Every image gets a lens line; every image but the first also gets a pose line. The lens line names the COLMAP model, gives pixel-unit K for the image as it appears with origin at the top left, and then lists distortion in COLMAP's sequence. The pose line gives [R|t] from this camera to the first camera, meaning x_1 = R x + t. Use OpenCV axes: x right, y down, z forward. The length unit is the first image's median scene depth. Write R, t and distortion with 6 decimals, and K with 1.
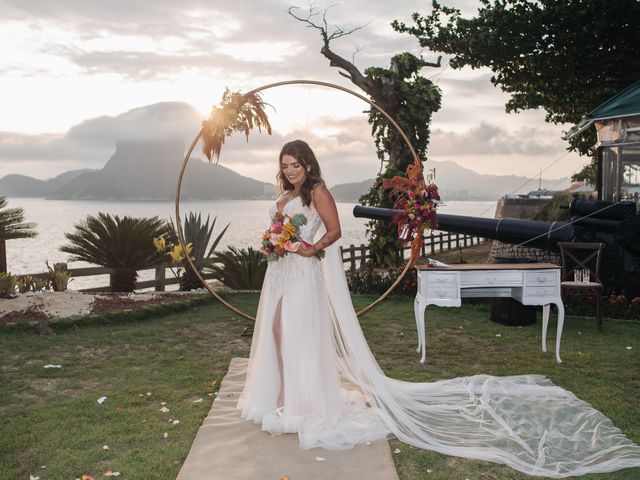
lens RADIAL K [[930.8, 0, 320.0], [0, 930.8, 240.0], [0, 0, 1]] dist [-0.196884, 0.016552]
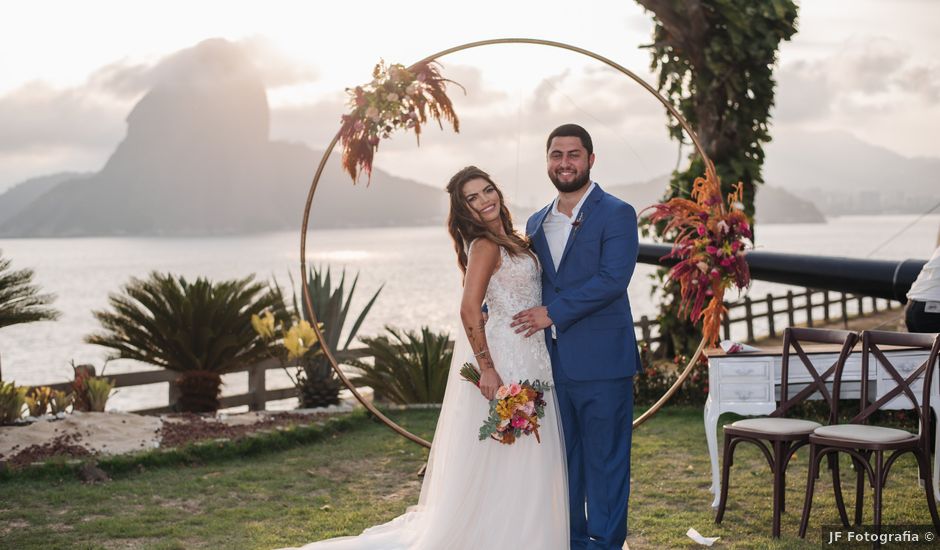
lens RADIAL K [[930.5, 0, 470.0], [0, 930.5, 275.0], [0, 0, 1]] dist [-0.000463, 0.001369]
pose [[0.998005, -0.029024, -0.056076, -0.015927], [0.026398, 0.998545, -0.047017, 0.003453], [0.057359, 0.045443, 0.997319, 0.436486]]
